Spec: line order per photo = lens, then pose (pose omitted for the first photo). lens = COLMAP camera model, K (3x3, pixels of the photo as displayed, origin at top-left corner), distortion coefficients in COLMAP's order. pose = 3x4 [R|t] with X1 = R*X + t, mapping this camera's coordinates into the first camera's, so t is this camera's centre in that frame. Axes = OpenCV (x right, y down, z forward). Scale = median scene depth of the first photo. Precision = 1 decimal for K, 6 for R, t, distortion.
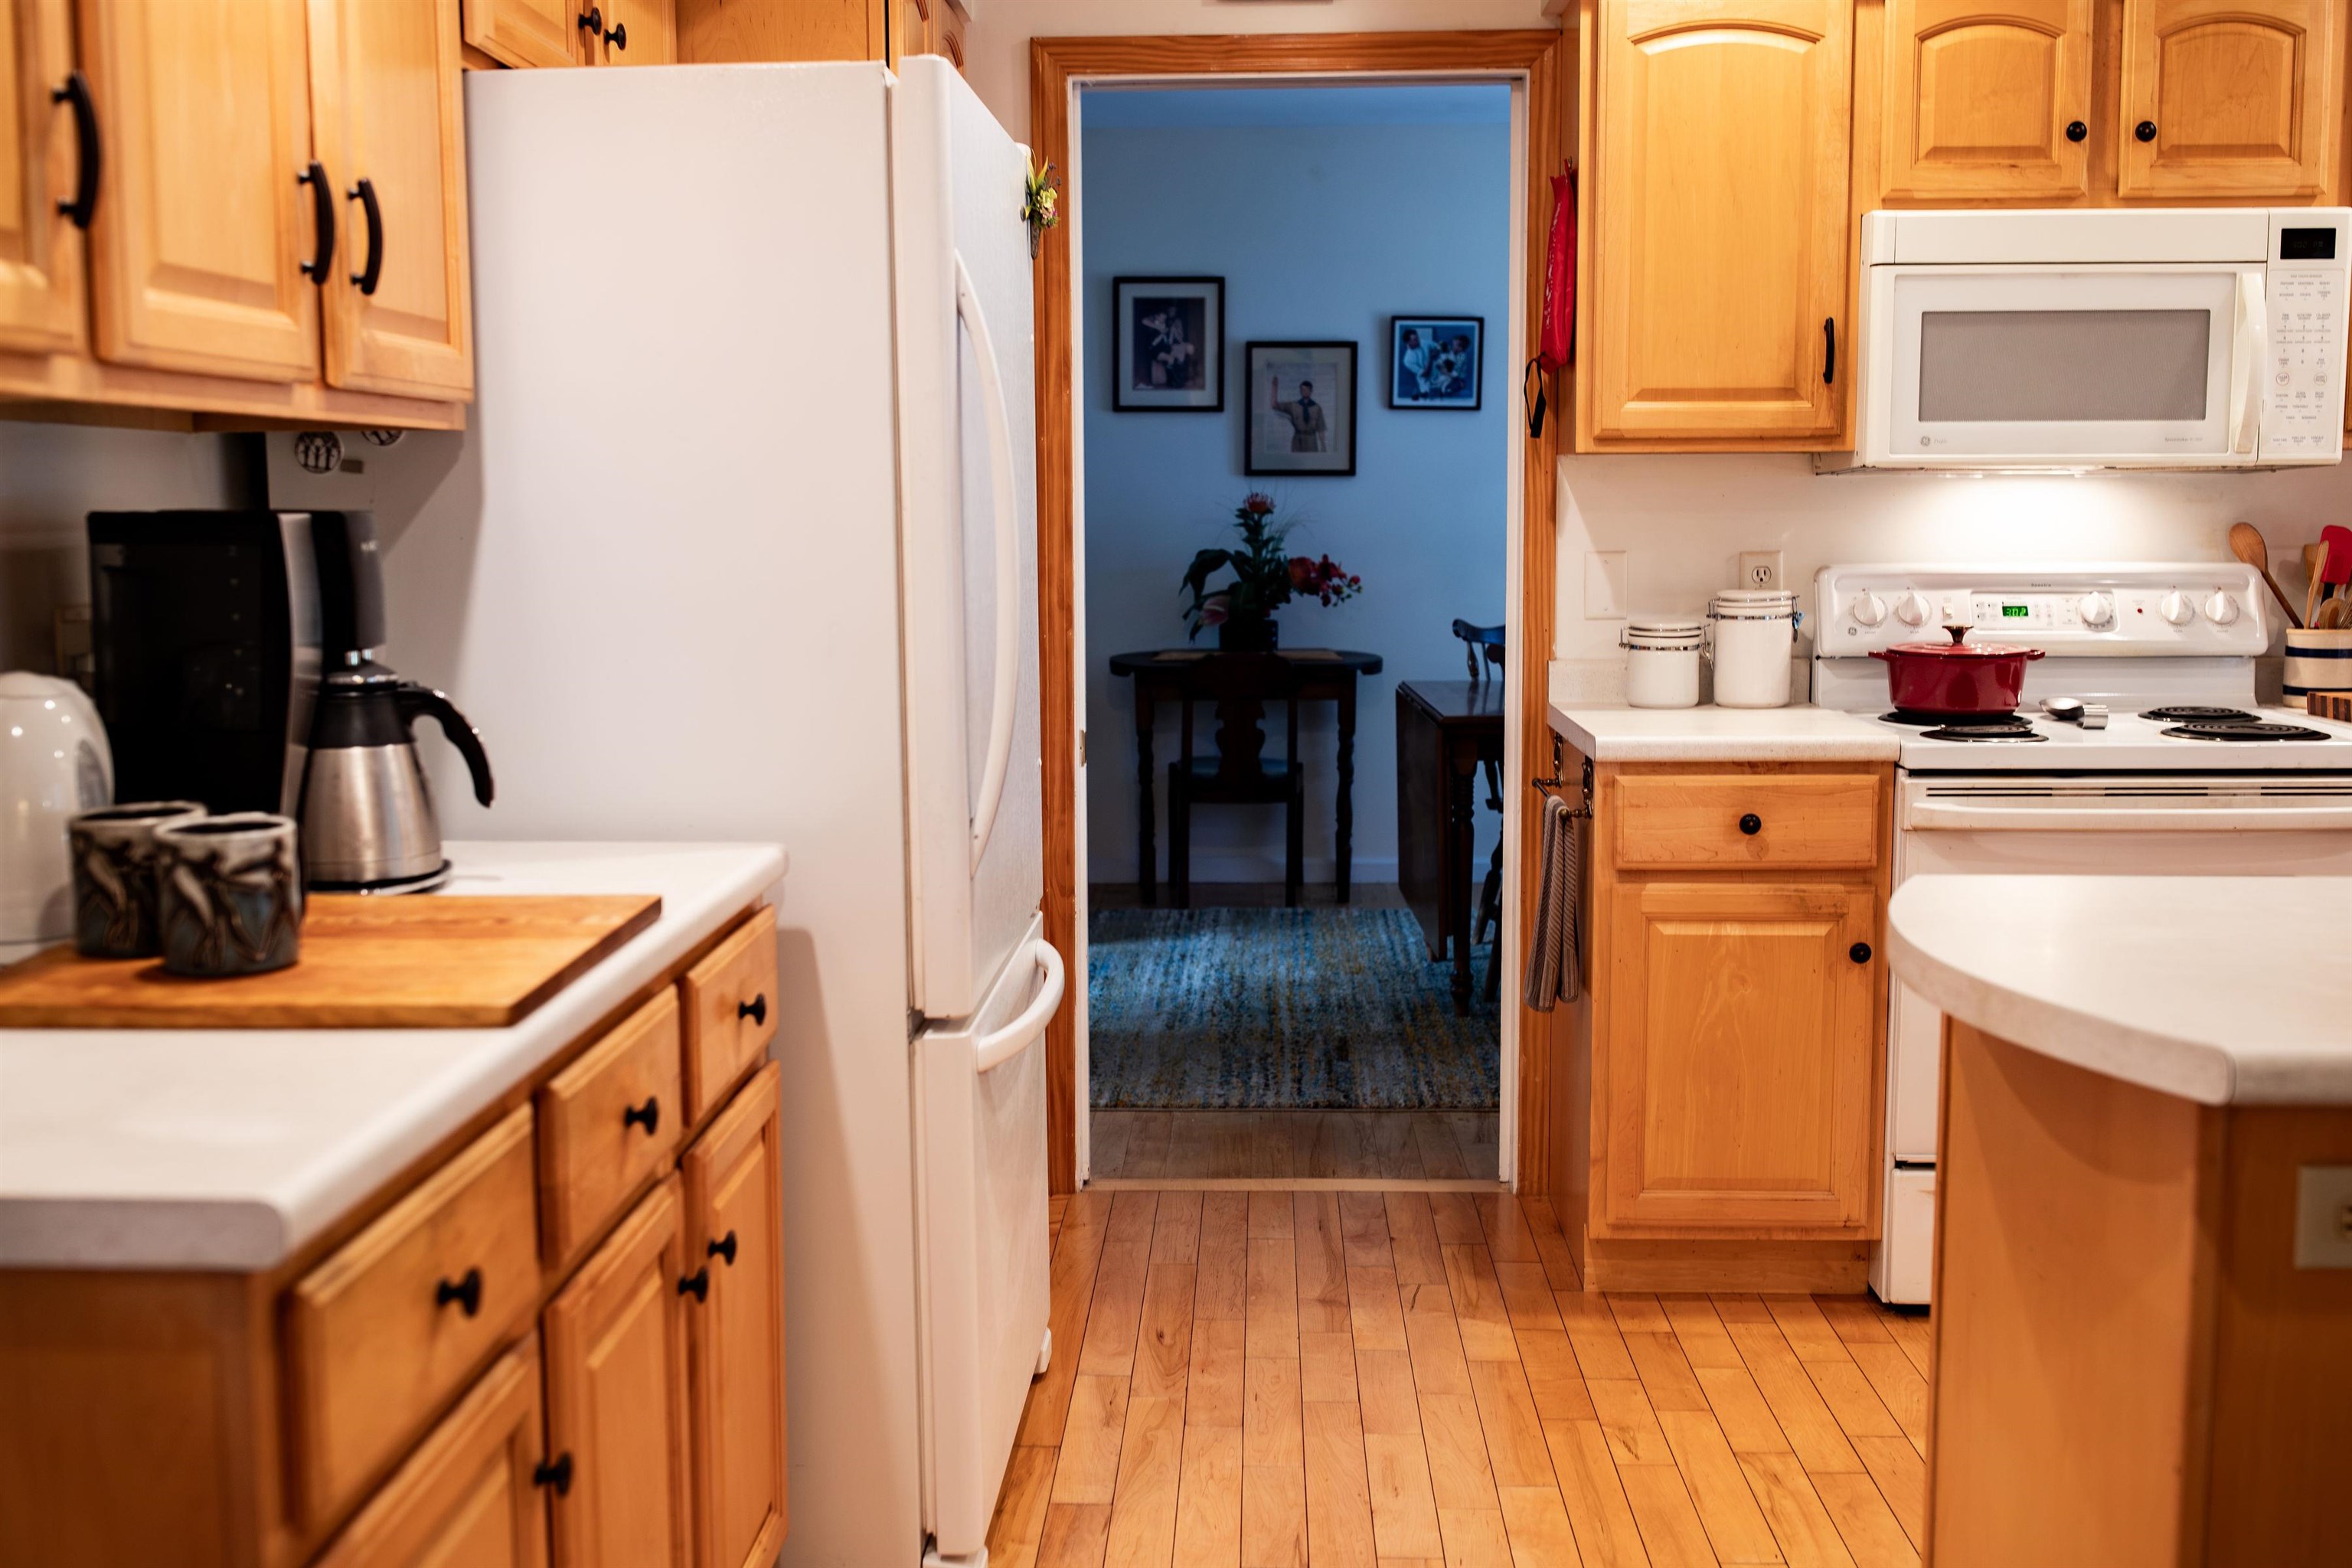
lens RADIAL K [[2382.2, 0, 1171.4], [0, 2382.2, 760.7], [0, 0, 1]] dist [-0.001870, -0.011069]
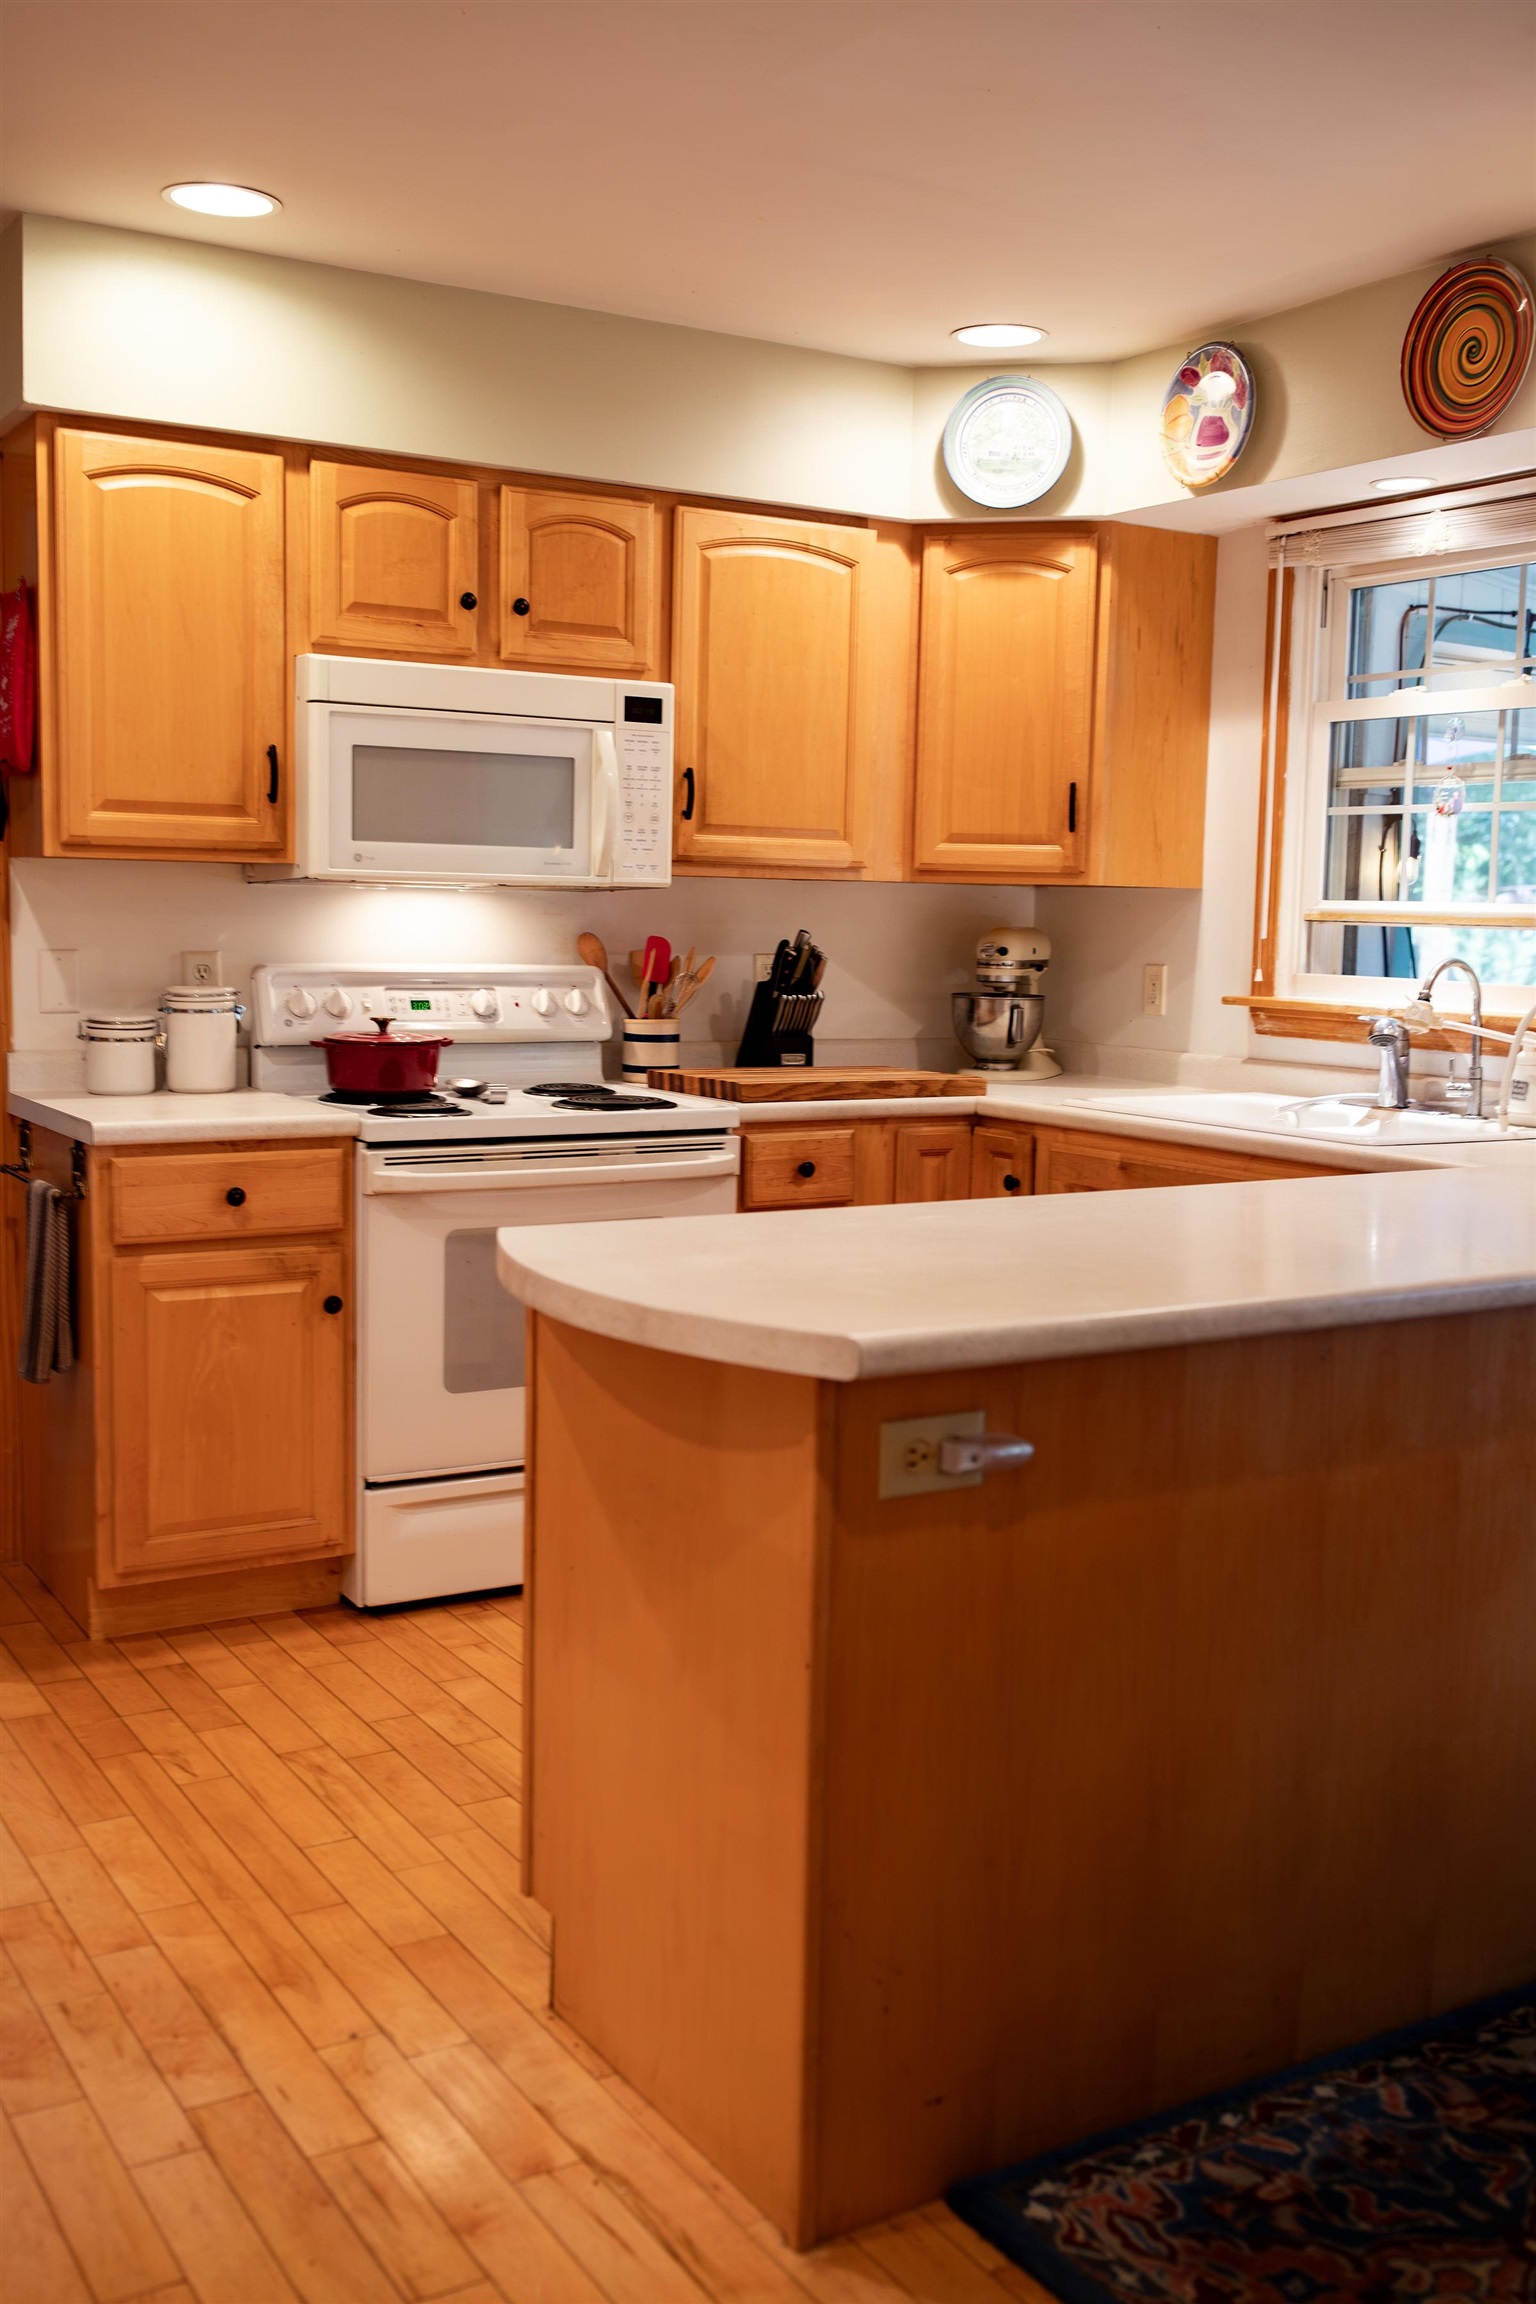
lens RADIAL K [[2212.8, 0, 768.0], [0, 2212.8, 1152.0], [0, 0, 1]] dist [-0.009299, -0.000106]
pose [[0.829942, -0.037847, 0.556564, -0.120347], [0.035539, 0.999256, 0.014956, -0.000872], [-0.556717, 0.007367, 0.830670, 0.002470]]
